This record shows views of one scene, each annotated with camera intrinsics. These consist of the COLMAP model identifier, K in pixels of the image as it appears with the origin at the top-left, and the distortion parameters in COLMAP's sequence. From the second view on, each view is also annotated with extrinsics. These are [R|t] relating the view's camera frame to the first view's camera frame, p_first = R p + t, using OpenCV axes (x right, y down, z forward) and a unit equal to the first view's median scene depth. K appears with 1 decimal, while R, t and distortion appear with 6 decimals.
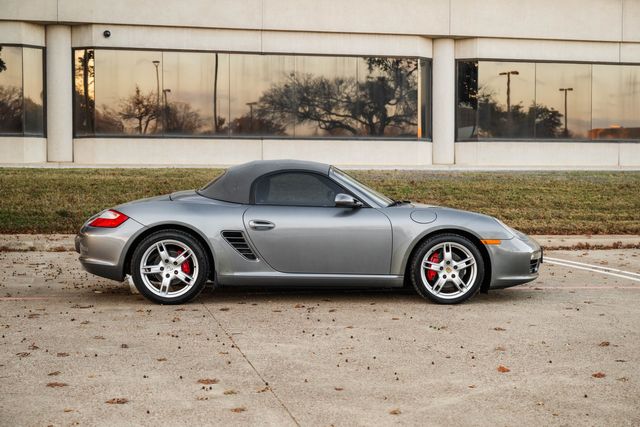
lens RADIAL K [[907.9, 0, 311.0], [0, 907.9, 189.2], [0, 0, 1]] dist [0.016140, 0.000000]
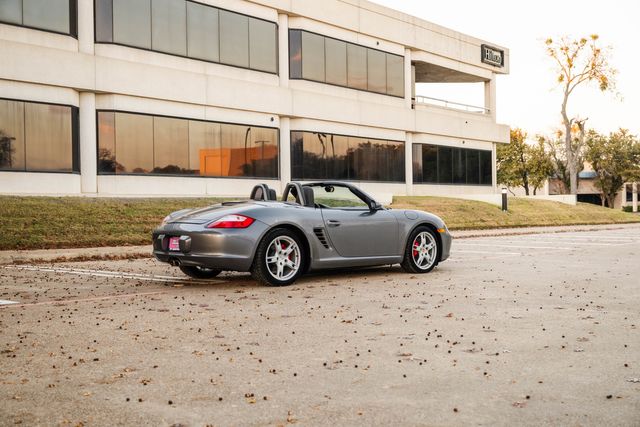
lens RADIAL K [[705.8, 0, 291.8], [0, 705.8, 221.1], [0, 0, 1]] dist [-0.012431, 0.000000]
pose [[0.806153, -0.019787, 0.591376, -0.732996], [0.016819, 0.999803, 0.010525, 0.023433], [-0.591468, 0.001461, 0.806327, 0.174049]]
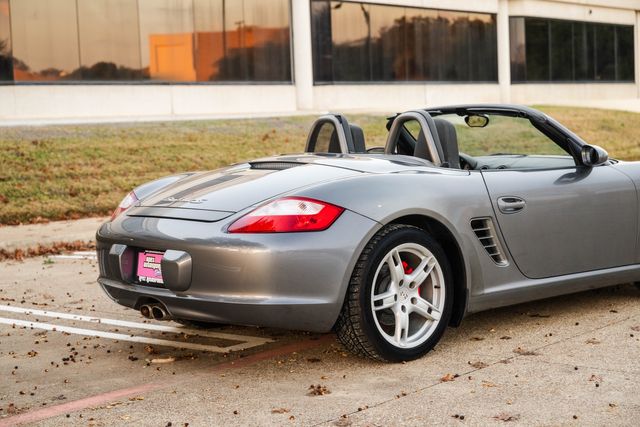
lens RADIAL K [[1099.6, 0, 311.5], [0, 1099.6, 236.8], [0, 0, 1]] dist [0.021357, 0.000000]
pose [[0.797367, -0.091805, 0.596471, -0.591850], [0.043993, 0.994574, 0.094269, -0.014006], [-0.601889, -0.048927, 0.797079, 0.494863]]
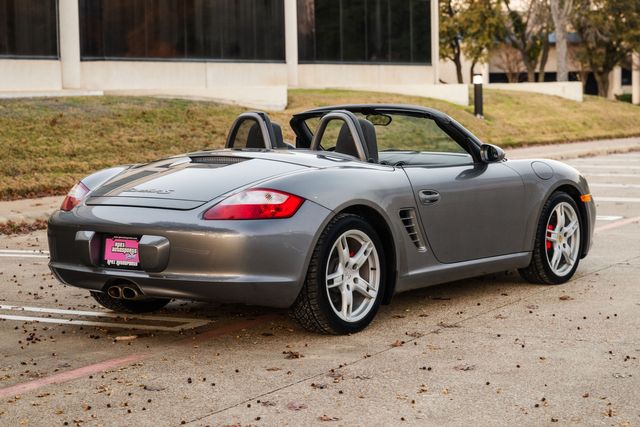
lens RADIAL K [[1334.2, 0, 286.7], [0, 1334.2, 225.5], [0, 0, 1]] dist [0.058090, 0.000000]
pose [[0.671475, -0.083118, 0.736351, -0.855308], [0.024989, 0.995664, 0.089601, -0.031246], [-0.740605, -0.041764, 0.670641, 0.406786]]
